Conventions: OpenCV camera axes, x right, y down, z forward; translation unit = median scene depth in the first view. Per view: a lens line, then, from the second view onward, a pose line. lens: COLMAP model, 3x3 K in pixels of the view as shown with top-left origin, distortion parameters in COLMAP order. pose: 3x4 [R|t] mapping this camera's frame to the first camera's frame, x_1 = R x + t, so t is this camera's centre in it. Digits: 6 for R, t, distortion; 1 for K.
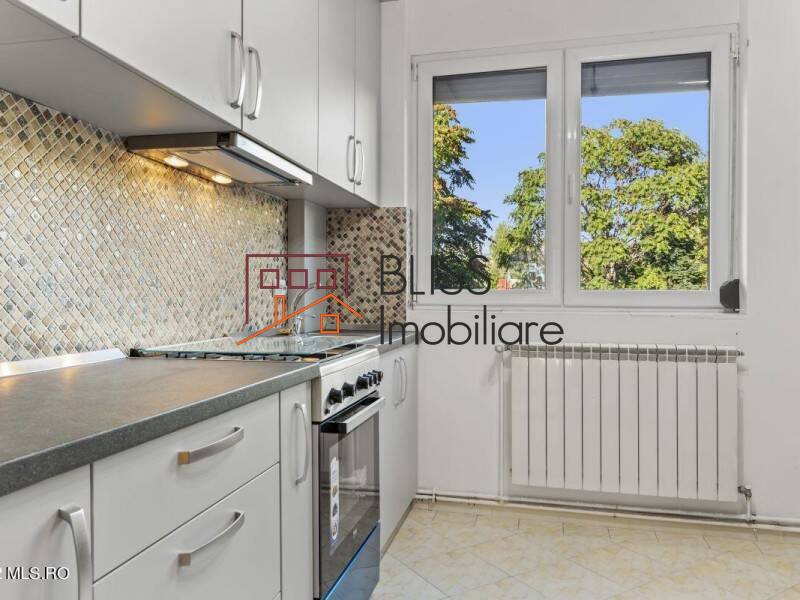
lens RADIAL K [[611.1, 0, 394.3], [0, 611.1, 299.7], [0, 0, 1]] dist [0.032743, -0.011098]
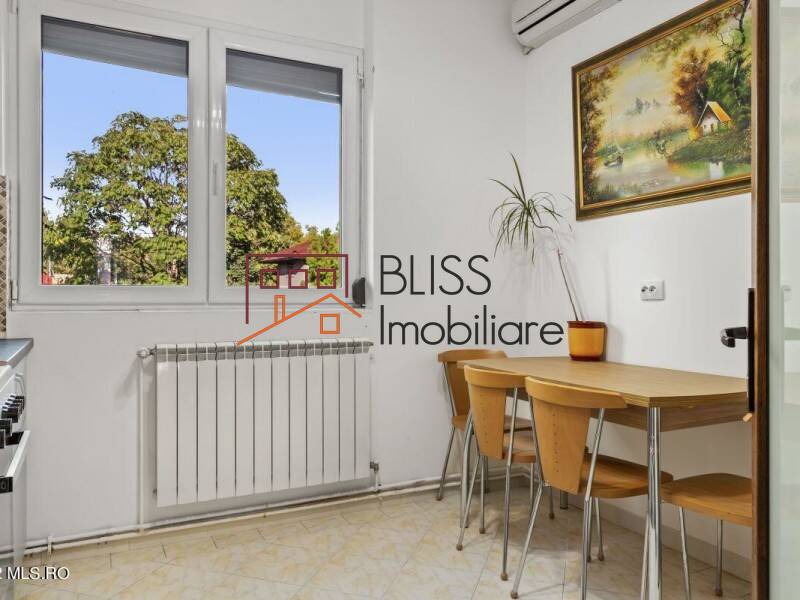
lens RADIAL K [[611.1, 0, 394.3], [0, 611.1, 299.7], [0, 0, 1]] dist [0.032743, -0.011098]
pose [[0.767705, -0.006720, 0.640768, -0.106291], [0.003629, 0.999975, 0.006139, -0.000927], [-0.640793, -0.002387, 0.767710, 0.103920]]
